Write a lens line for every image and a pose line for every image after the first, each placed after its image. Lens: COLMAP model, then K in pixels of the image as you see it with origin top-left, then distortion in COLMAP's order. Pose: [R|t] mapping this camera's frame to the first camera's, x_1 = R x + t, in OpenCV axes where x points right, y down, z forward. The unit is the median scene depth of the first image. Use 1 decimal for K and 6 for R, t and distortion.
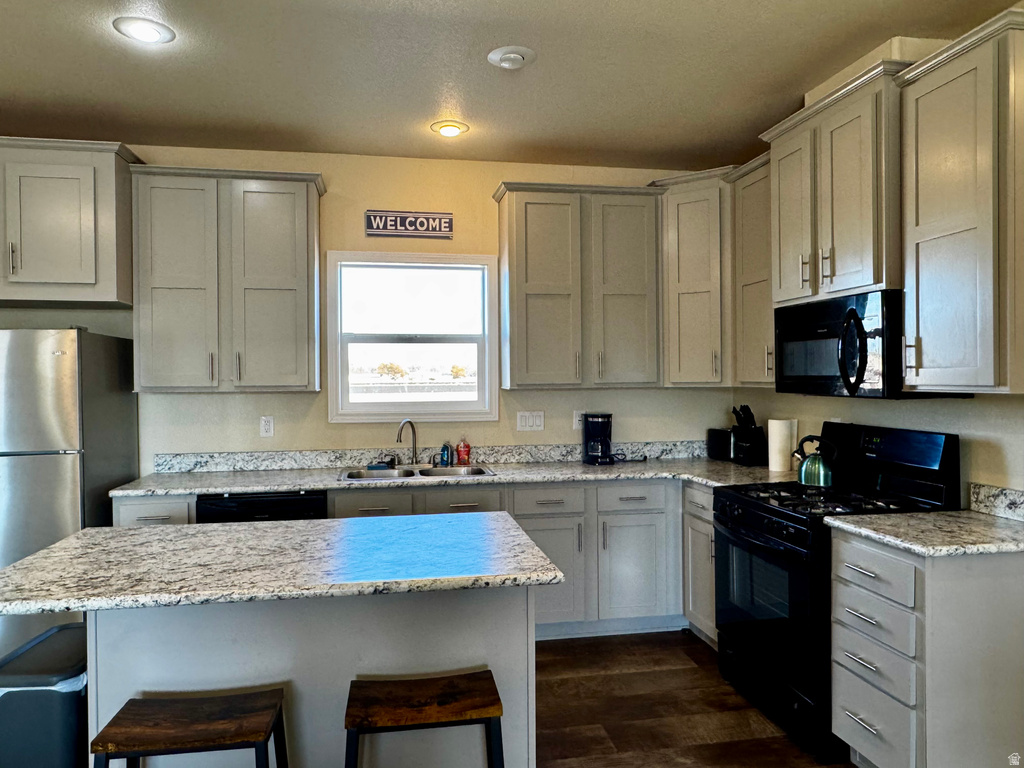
lens RADIAL K [[707.6, 0, 510.7], [0, 707.6, 383.8], [0, 0, 1]] dist [0.019756, -0.025058]
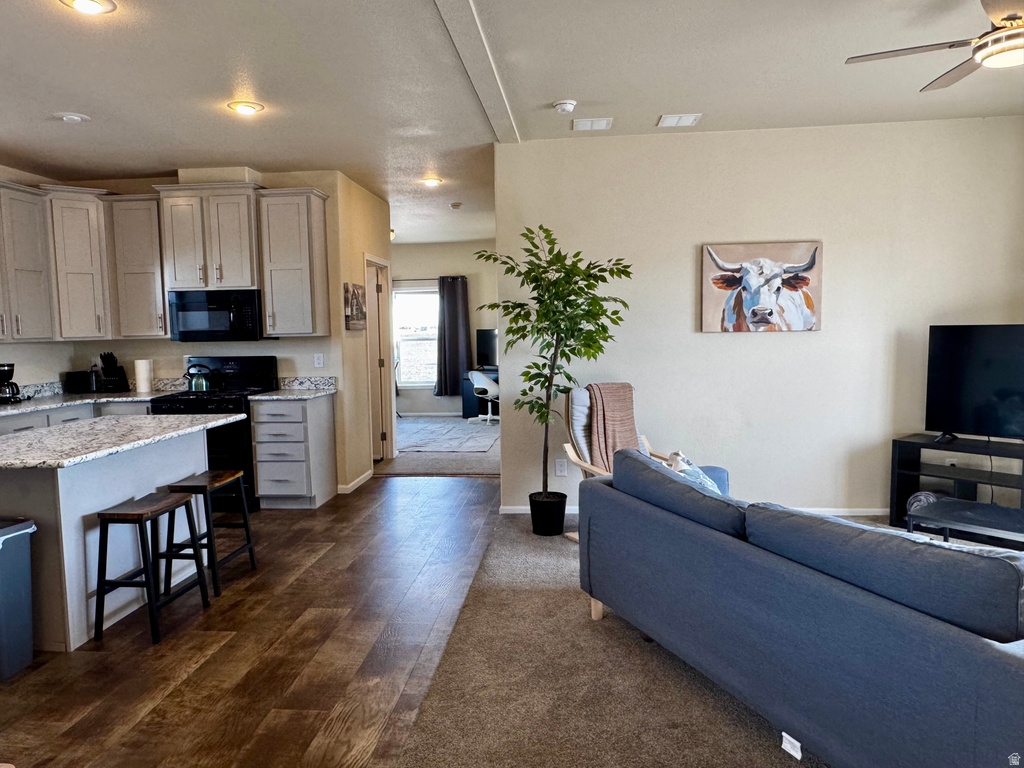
lens RADIAL K [[707.6, 0, 505.7], [0, 707.6, 385.3], [0, 0, 1]] dist [0.019756, -0.025058]
pose [[0.277772, -0.076674, 0.957582, -0.856836], [0.026211, 0.997043, 0.072231, 0.013852], [-0.960289, 0.005036, 0.278961, -0.203468]]
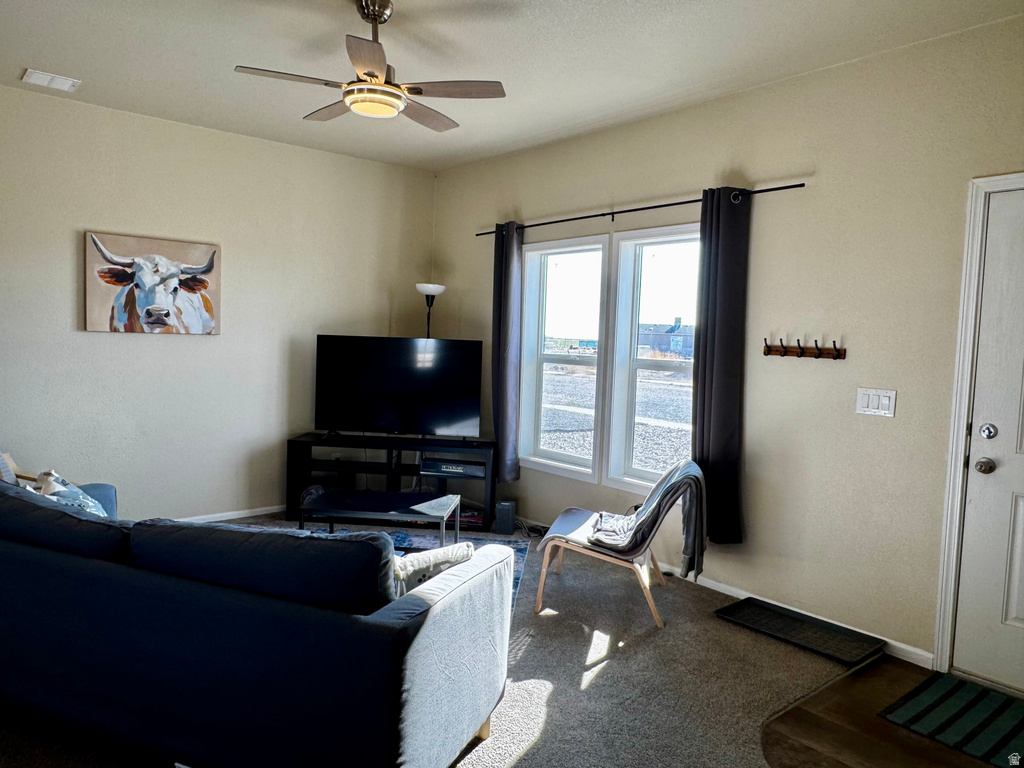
lens RADIAL K [[707.6, 0, 509.7], [0, 707.6, 387.9], [0, 0, 1]] dist [0.019756, -0.025058]
pose [[-0.487974, -0.075266, 0.869607, -0.839187], [-0.023551, 0.997048, 0.073081, 0.012175], [-0.872540, 0.015181, -0.488306, -0.221447]]
